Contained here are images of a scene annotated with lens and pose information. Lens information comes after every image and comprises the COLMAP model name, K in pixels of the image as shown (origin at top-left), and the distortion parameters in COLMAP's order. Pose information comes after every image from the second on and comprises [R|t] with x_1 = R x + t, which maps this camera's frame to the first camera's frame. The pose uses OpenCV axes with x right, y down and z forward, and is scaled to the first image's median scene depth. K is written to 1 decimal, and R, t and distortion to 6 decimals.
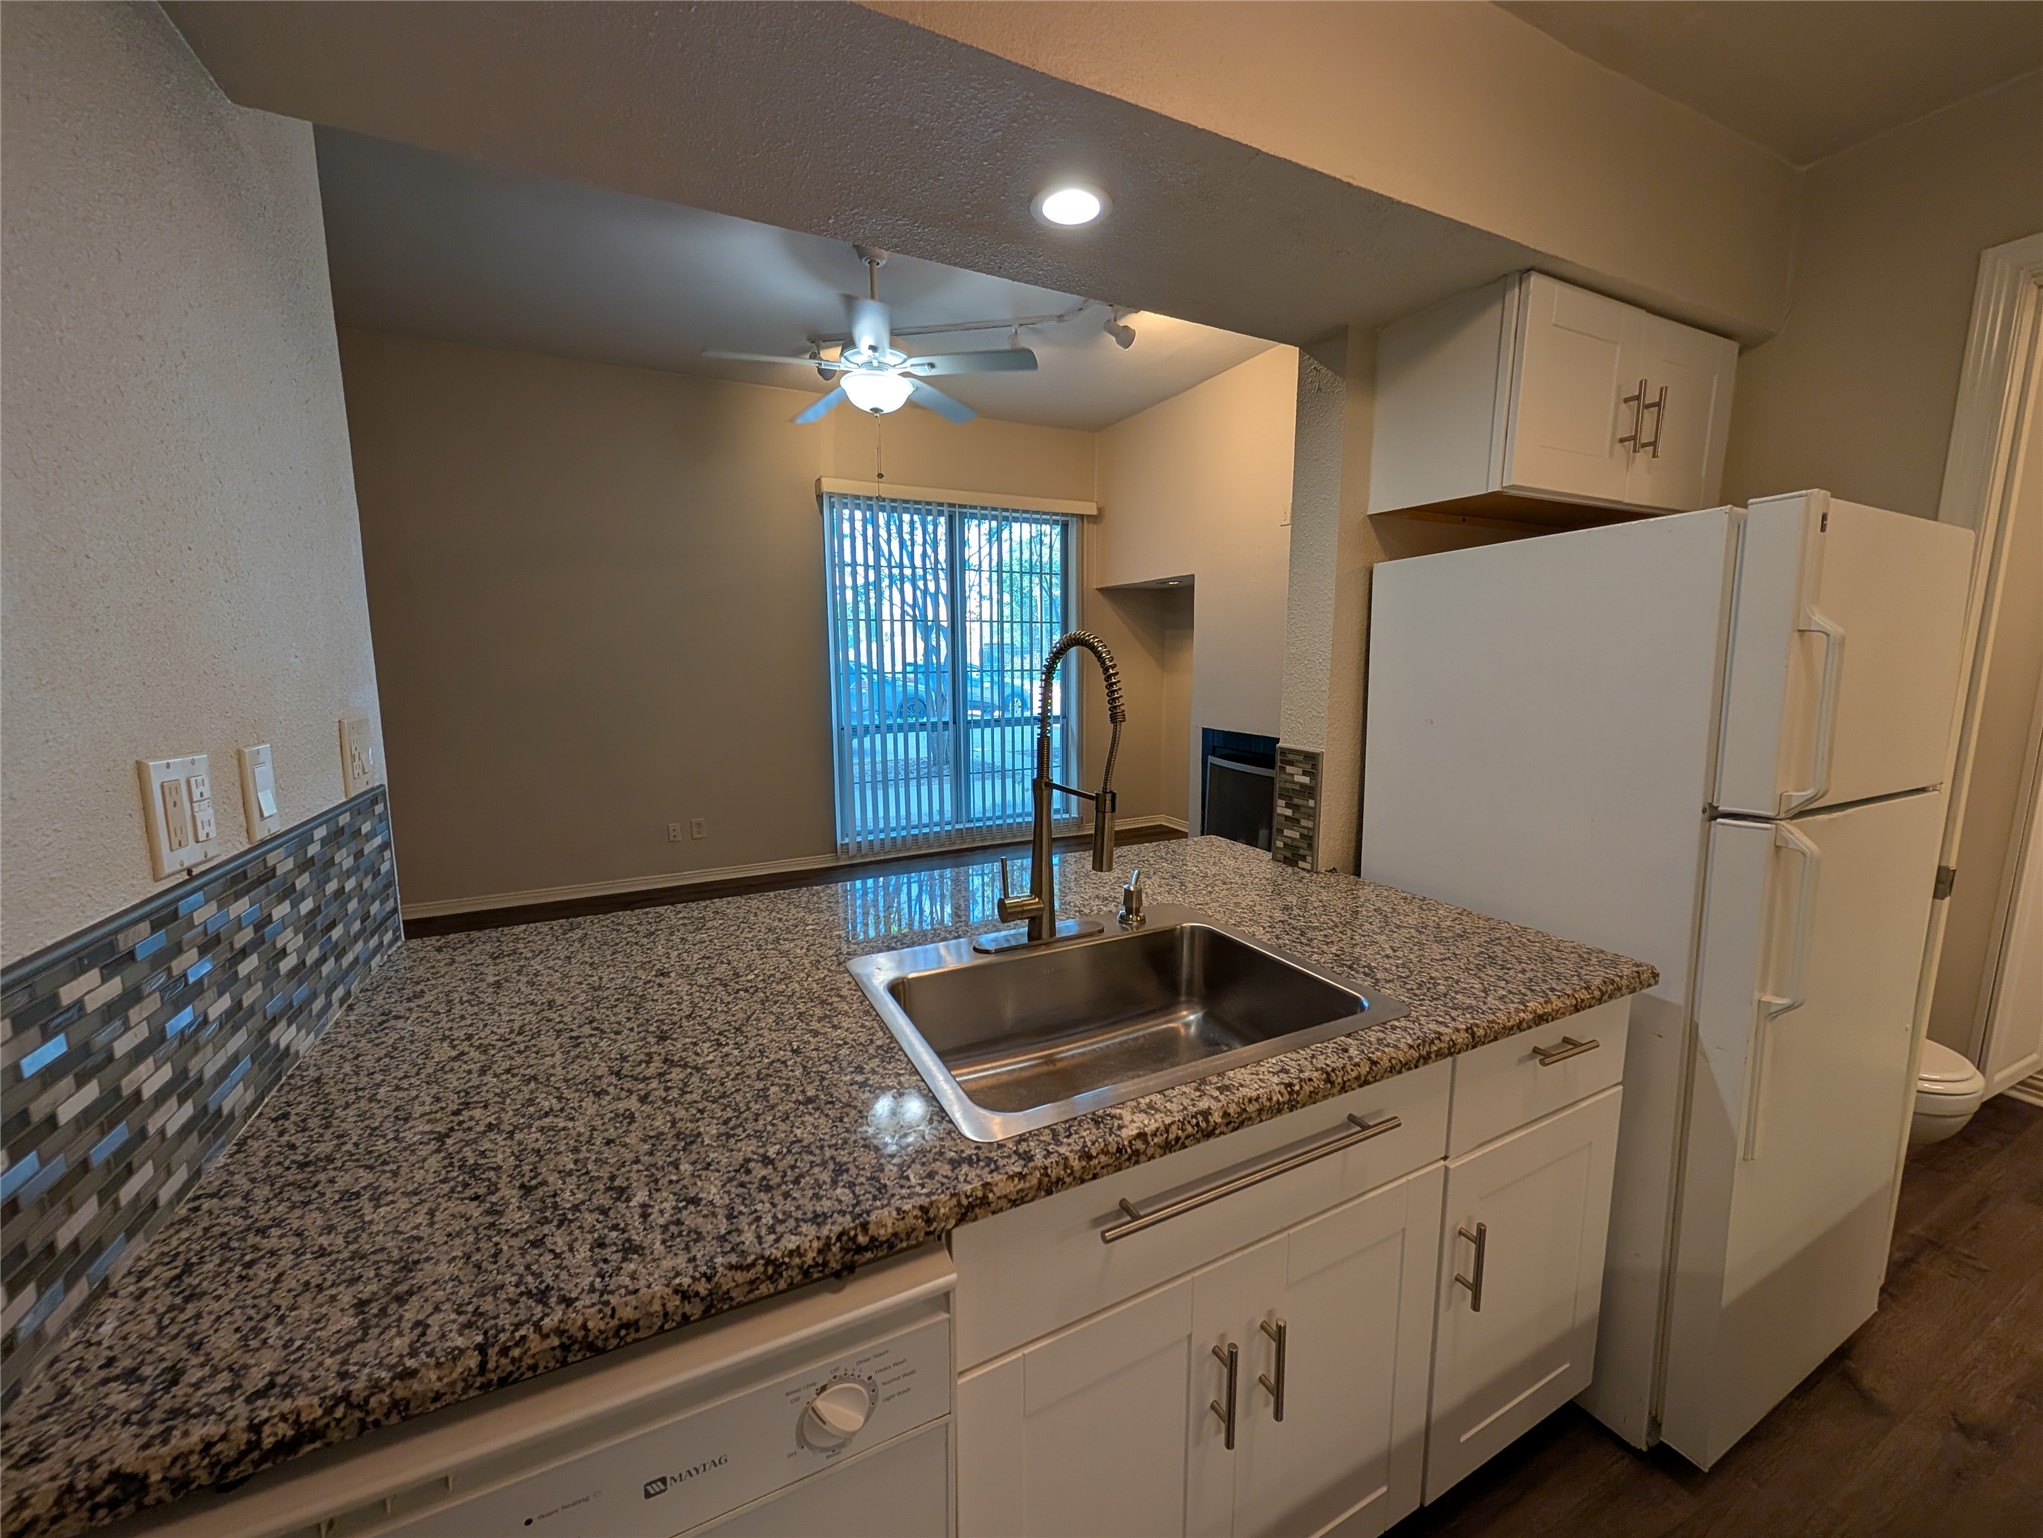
lens RADIAL K [[773.1, 0, 1018.3], [0, 773.1, 768.2], [0, 0, 1]] dist [0.000416, -0.000071]
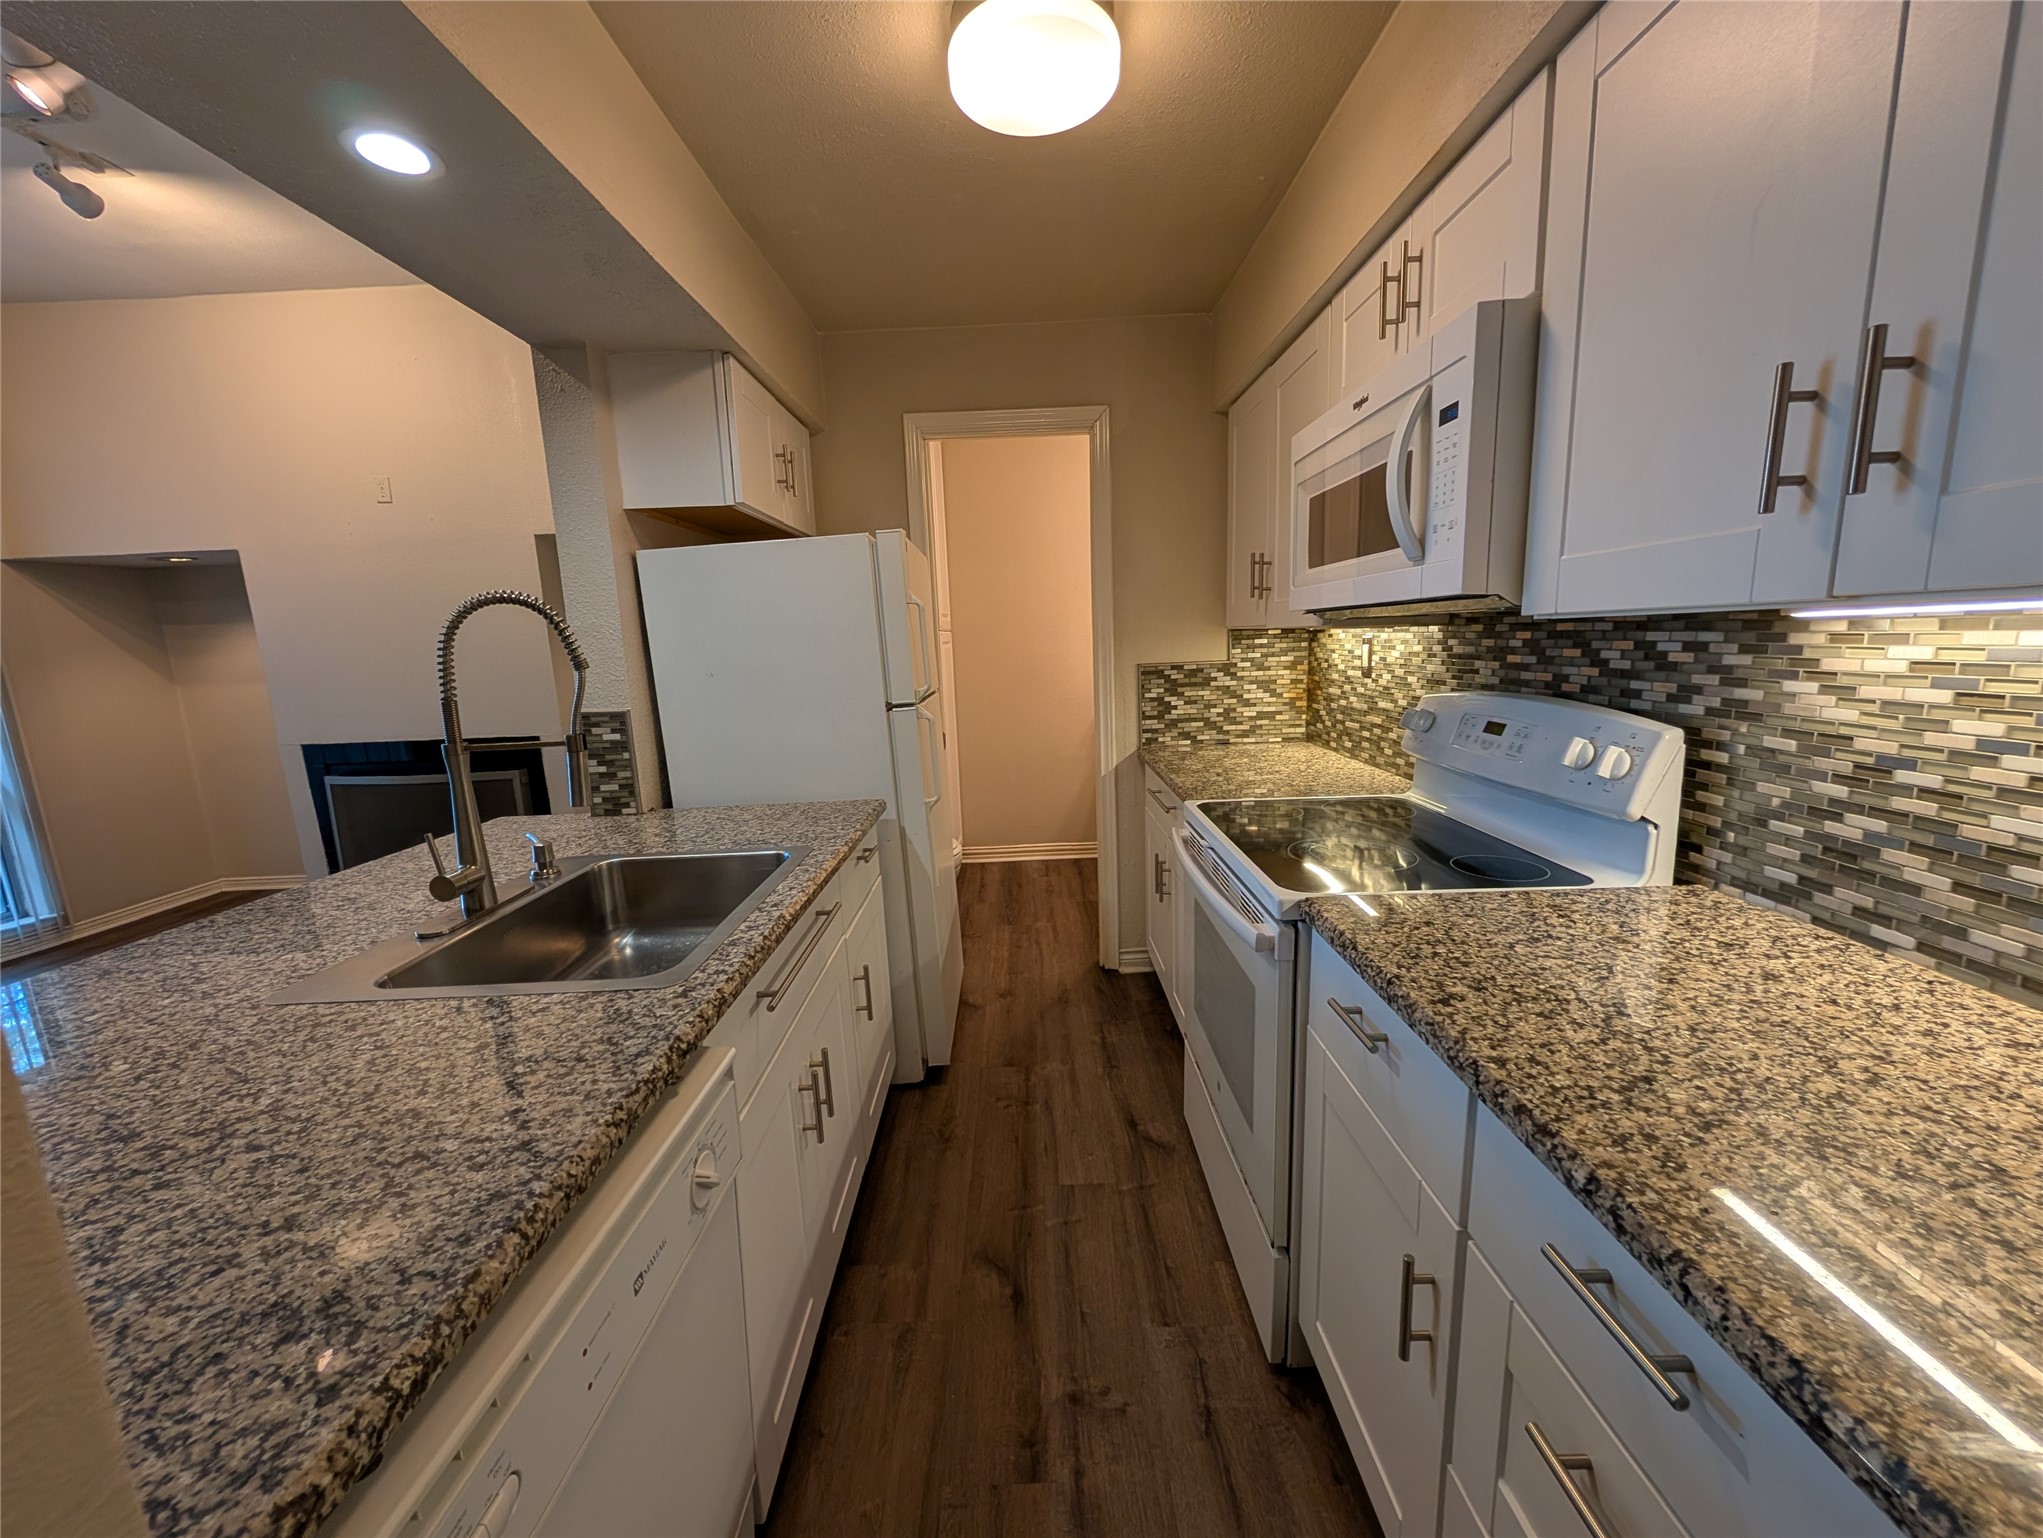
lens RADIAL K [[773.1, 0, 1018.3], [0, 773.1, 768.2], [0, 0, 1]] dist [0.000416, -0.000071]
pose [[0.441216, -0.164012, 0.882286, -0.479272], [0.169981, 0.980633, 0.097289, 0.063693], [-0.881155, 0.107046, 0.460550, -0.054914]]
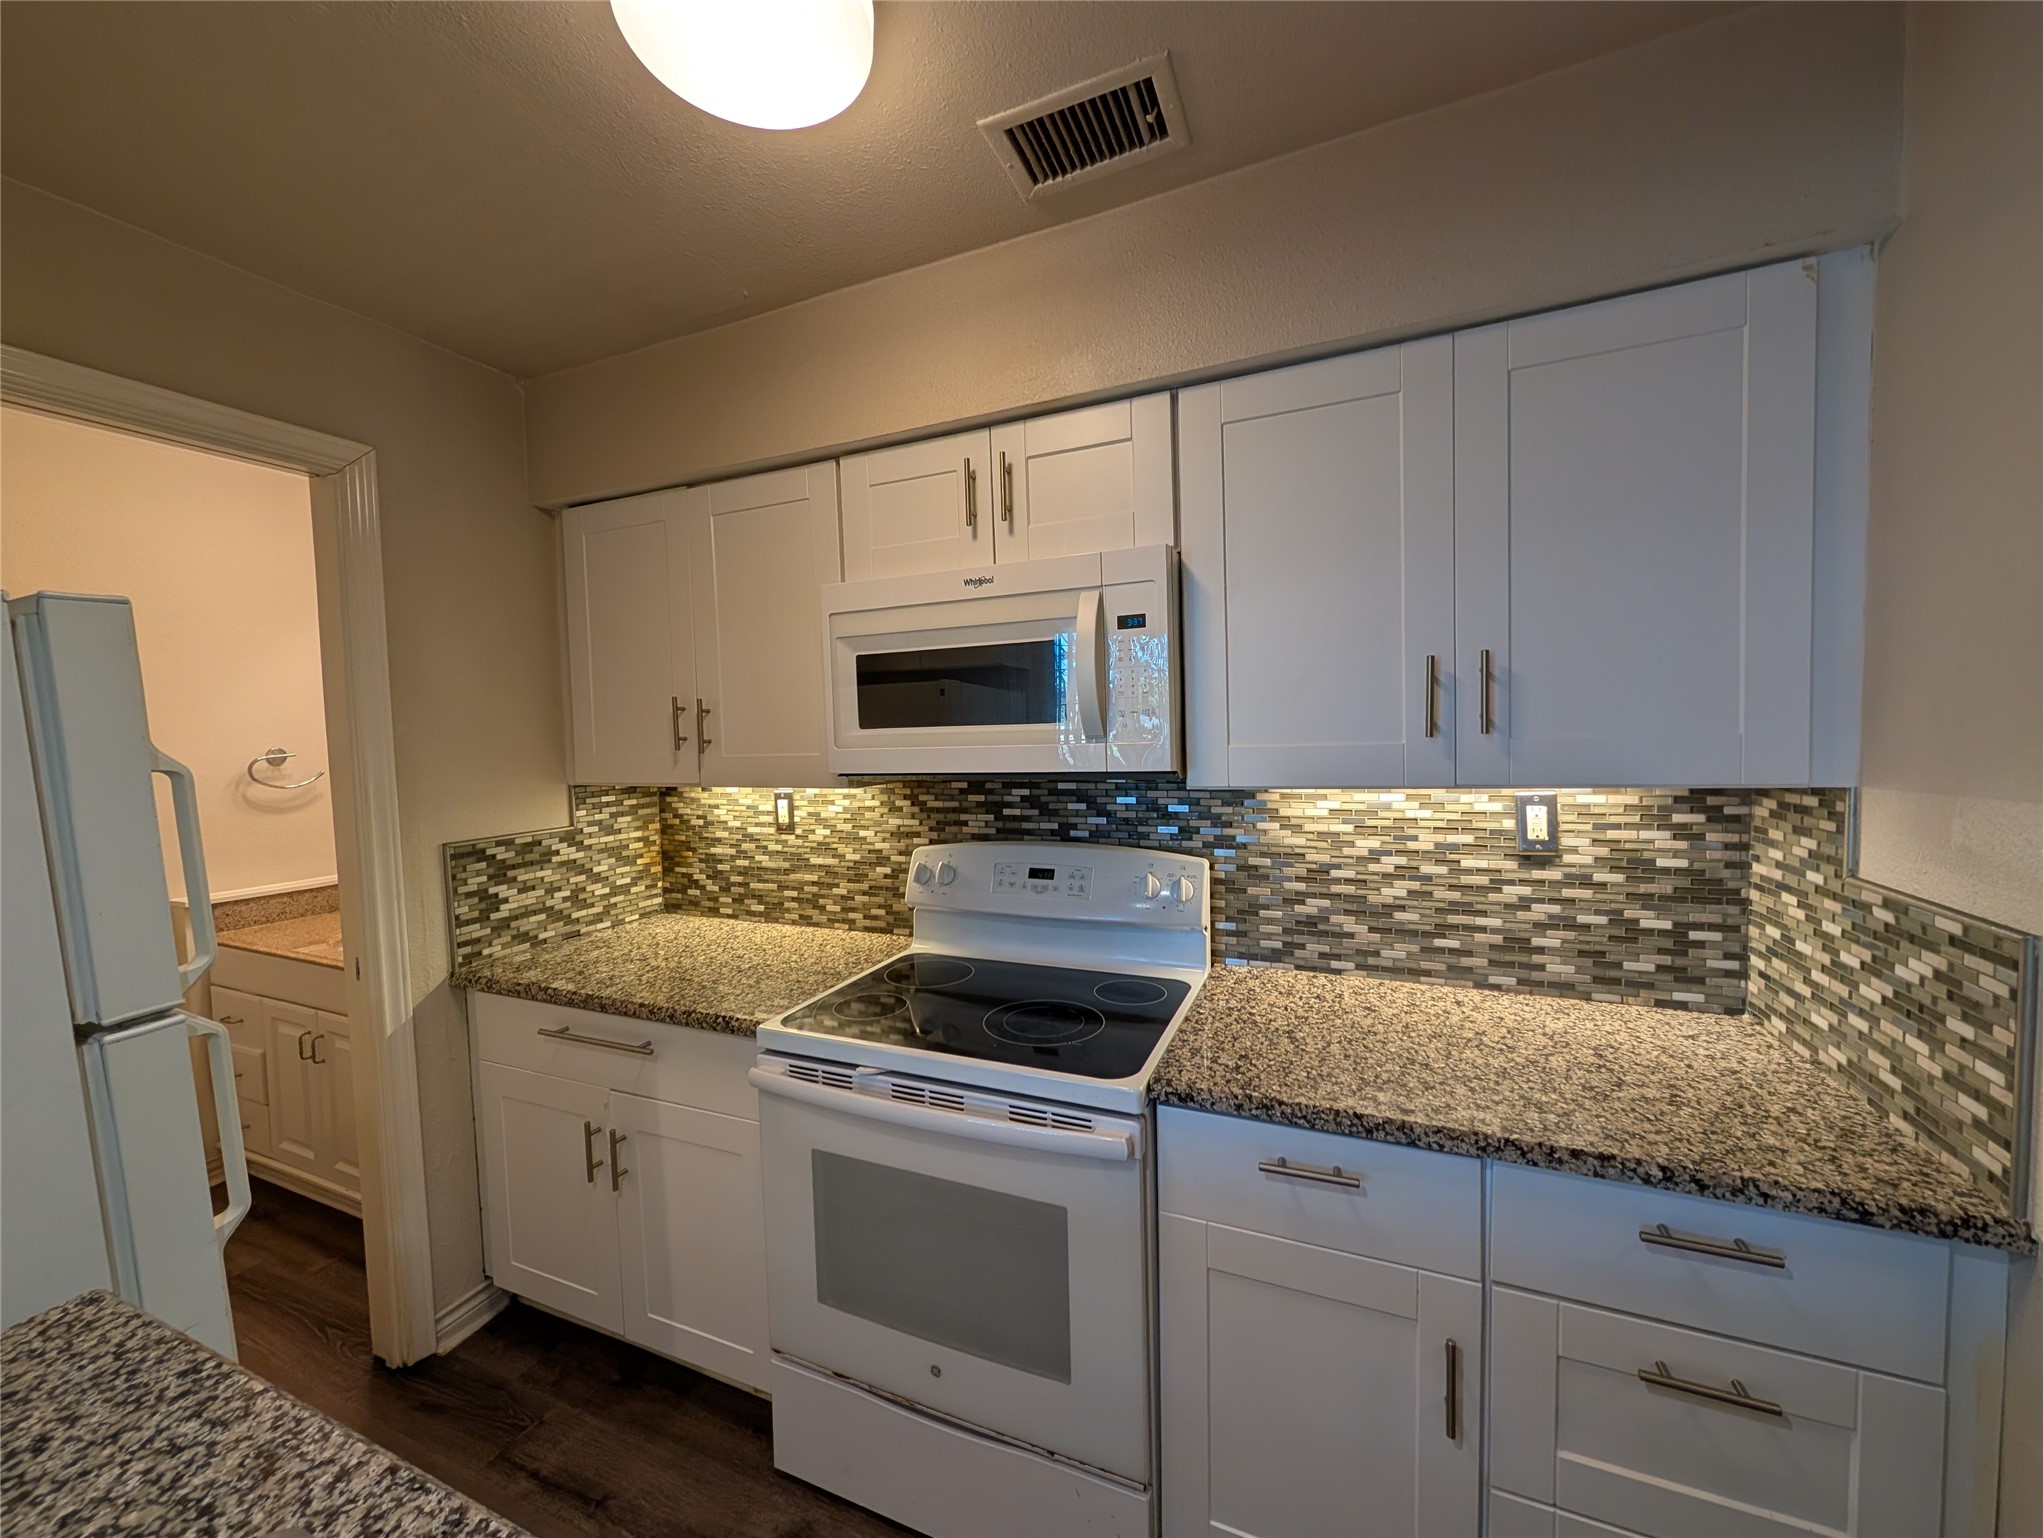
lens RADIAL K [[773.1, 0, 1018.3], [0, 773.1, 768.2], [0, 0, 1]] dist [0.000416, -0.000071]
pose [[-0.652460, -0.018757, 0.757591, -0.133788], [0.142063, 0.978944, 0.146586, -0.133521], [-0.744388, 0.203267, -0.636057, 0.656674]]
